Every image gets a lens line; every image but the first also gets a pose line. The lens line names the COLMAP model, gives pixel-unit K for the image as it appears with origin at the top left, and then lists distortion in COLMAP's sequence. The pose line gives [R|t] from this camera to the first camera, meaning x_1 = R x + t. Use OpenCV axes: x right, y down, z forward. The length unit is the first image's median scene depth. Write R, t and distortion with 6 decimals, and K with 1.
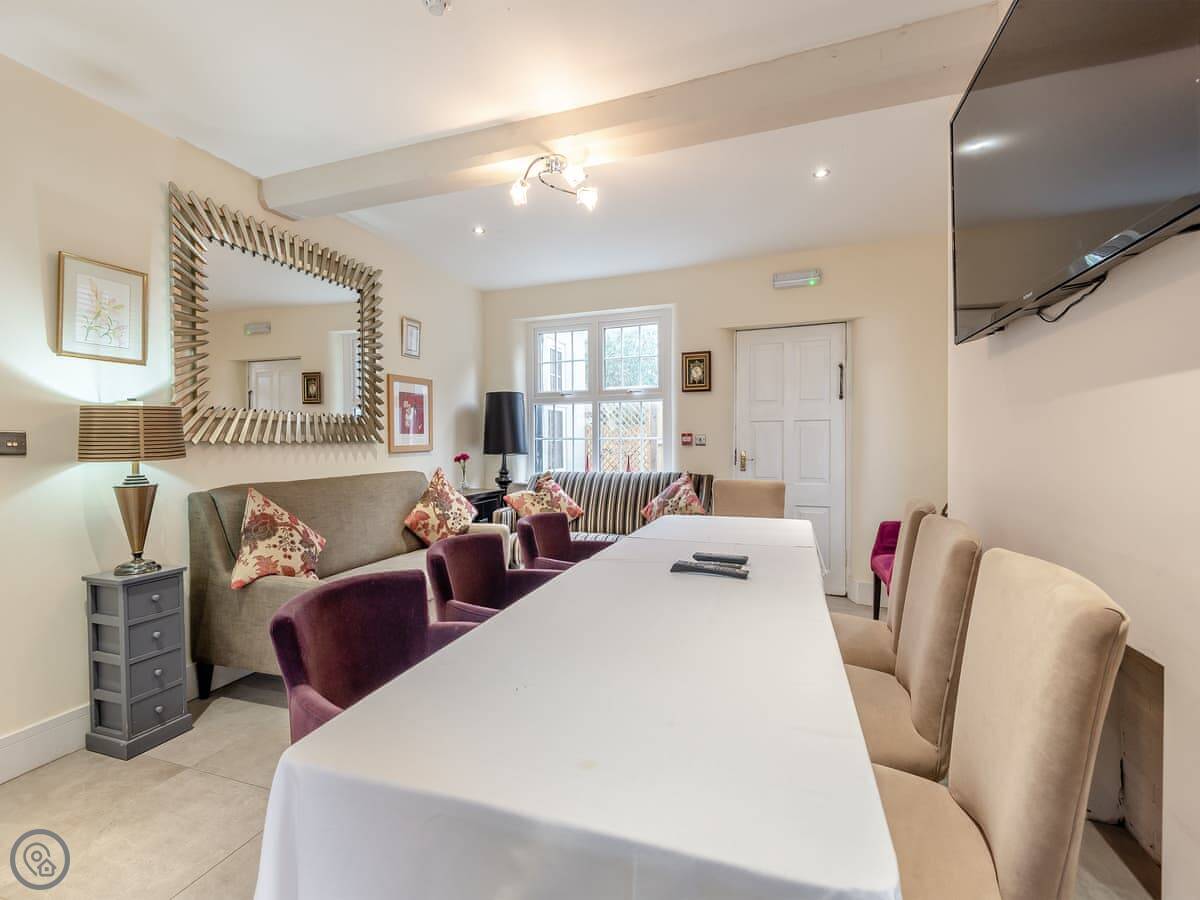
lens RADIAL K [[547.2, 0, 600.7], [0, 547.2, 446.8], [0, 0, 1]] dist [0.031540, -0.018137]
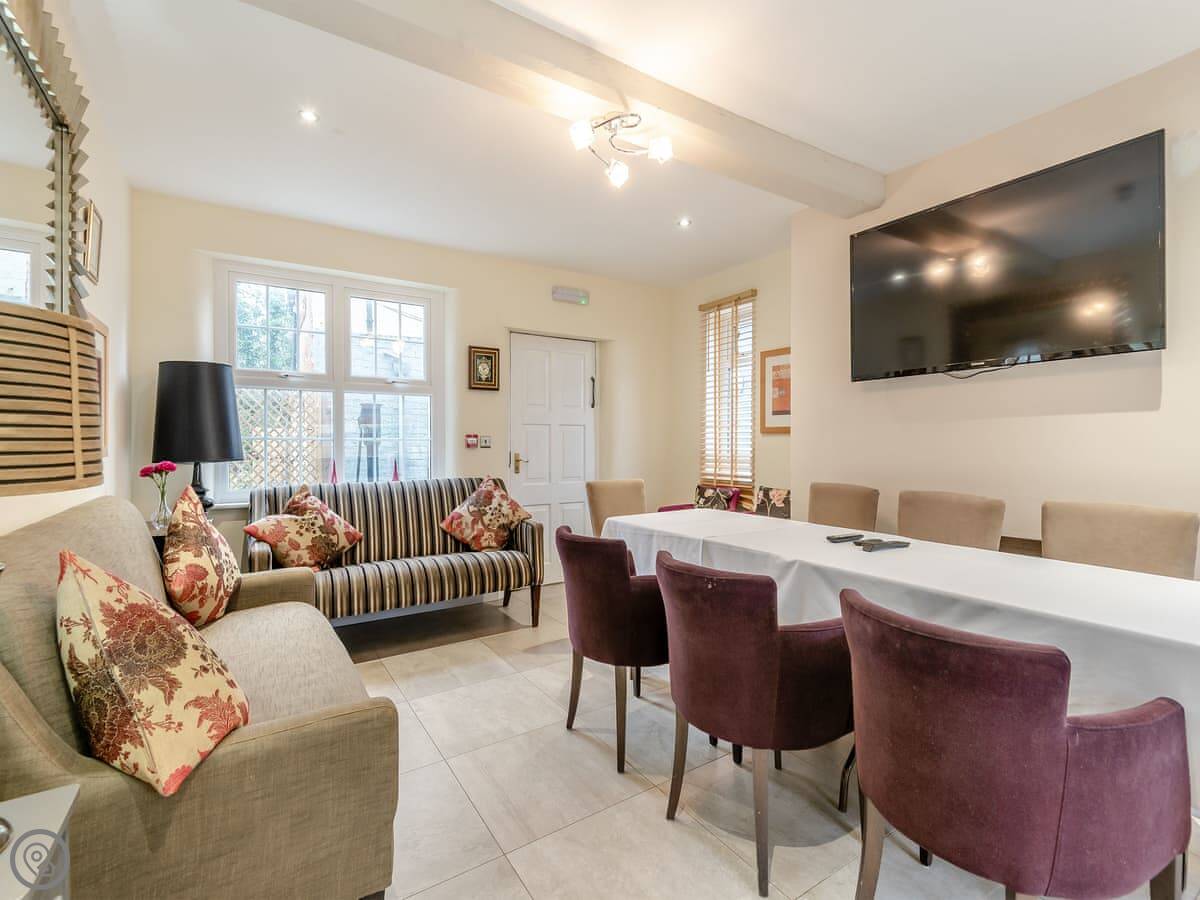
lens RADIAL K [[547.2, 0, 600.7], [0, 547.2, 446.8], [0, 0, 1]] dist [0.031540, -0.018137]
pose [[0.611716, 0.000882, 0.791077, -0.490649], [0.004772, 0.999977, -0.004805, 0.001385], [-0.791063, 0.006714, 0.611697, 0.305533]]
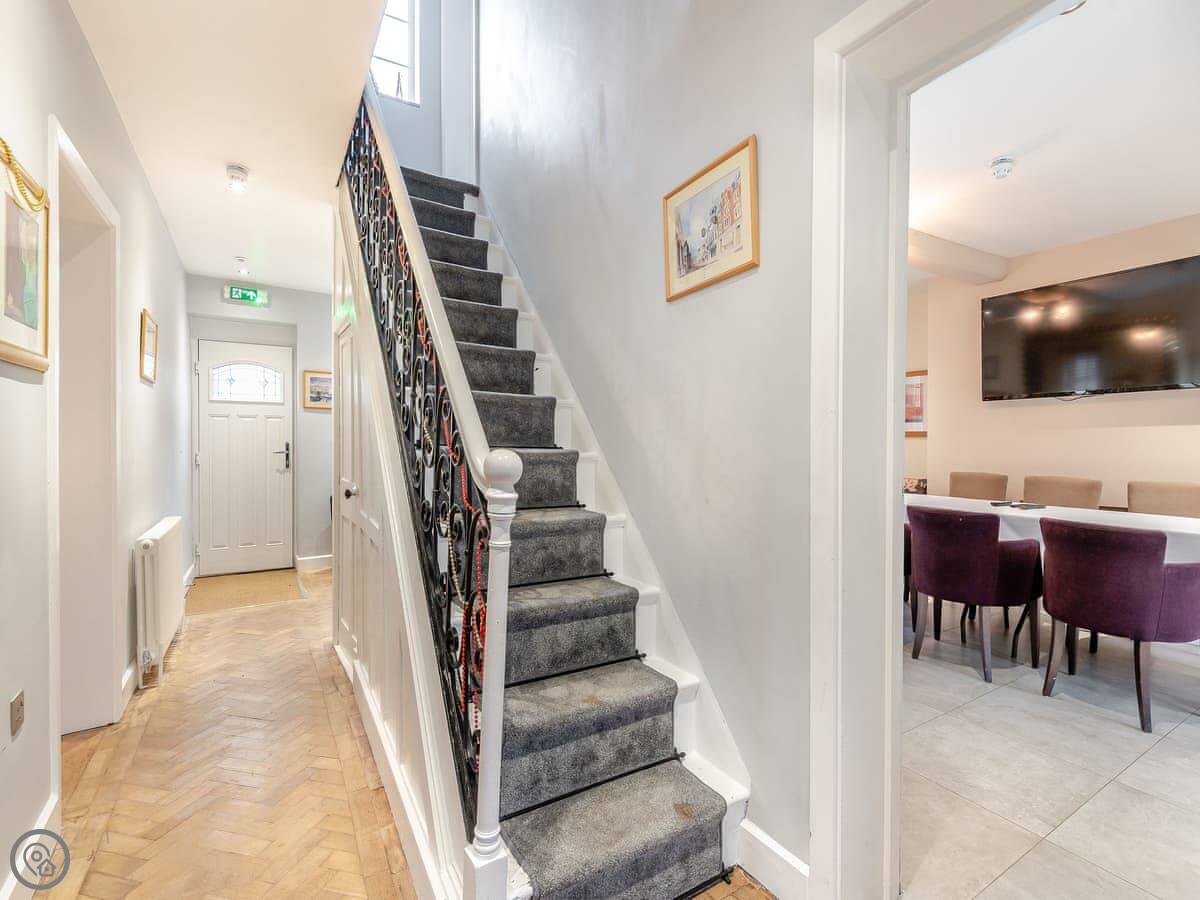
lens RADIAL K [[559.7, 0, 597.7], [0, 559.7, 446.1], [0, 0, 1]] dist [-0.000373, -0.000361]
pose [[0.635224, 0.004504, 0.772315, -1.000449], [-0.000771, 0.999986, -0.005198, 0.004233], [-0.772328, 0.002706, 0.635219, 0.379692]]
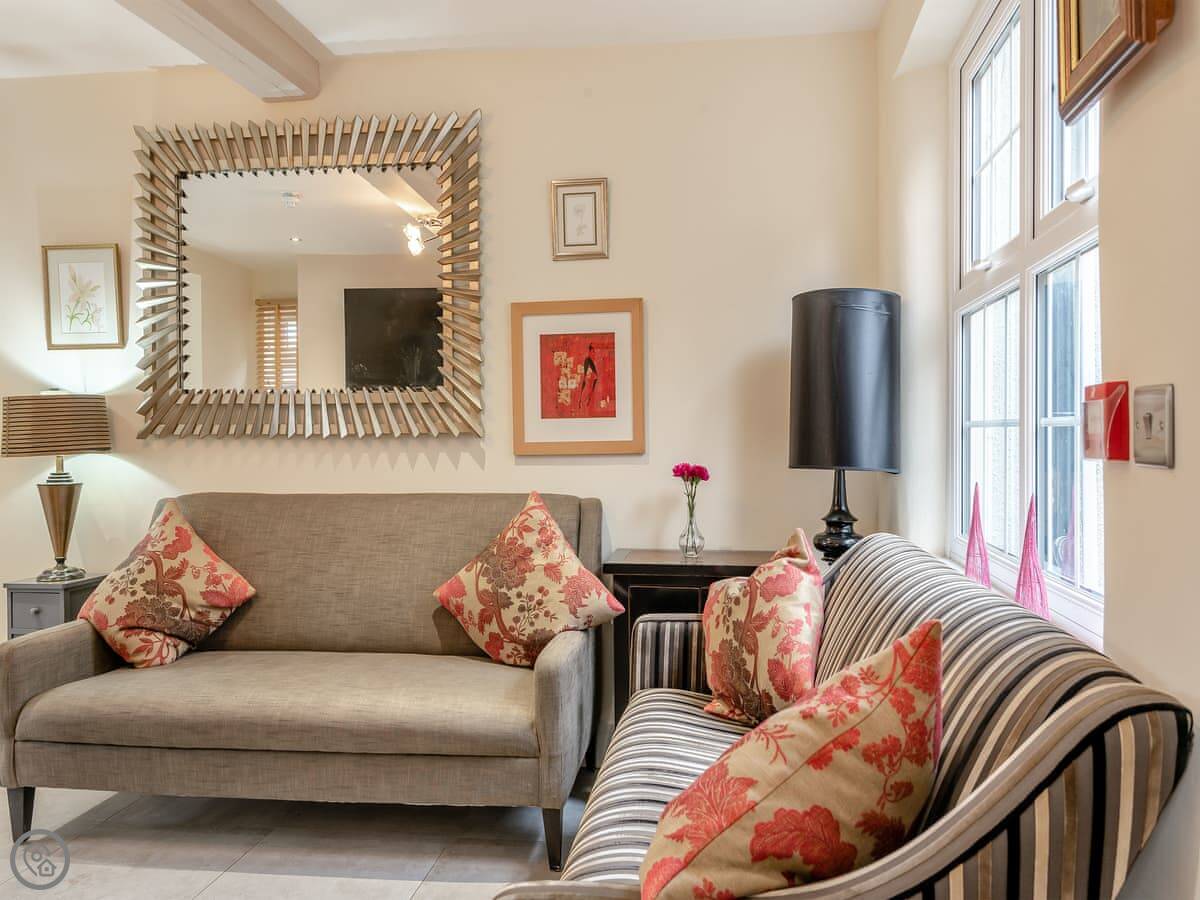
lens RADIAL K [[832.0, 0, 637.7], [0, 832.0, 448.6], [0, 0, 1]] dist [0.002444, -0.003942]
pose [[0.220448, 0.020029, -0.975193, 0.402143], [-0.006598, 0.999797, 0.019043, -0.011647], [0.975376, 0.002236, 0.220535, 0.934472]]
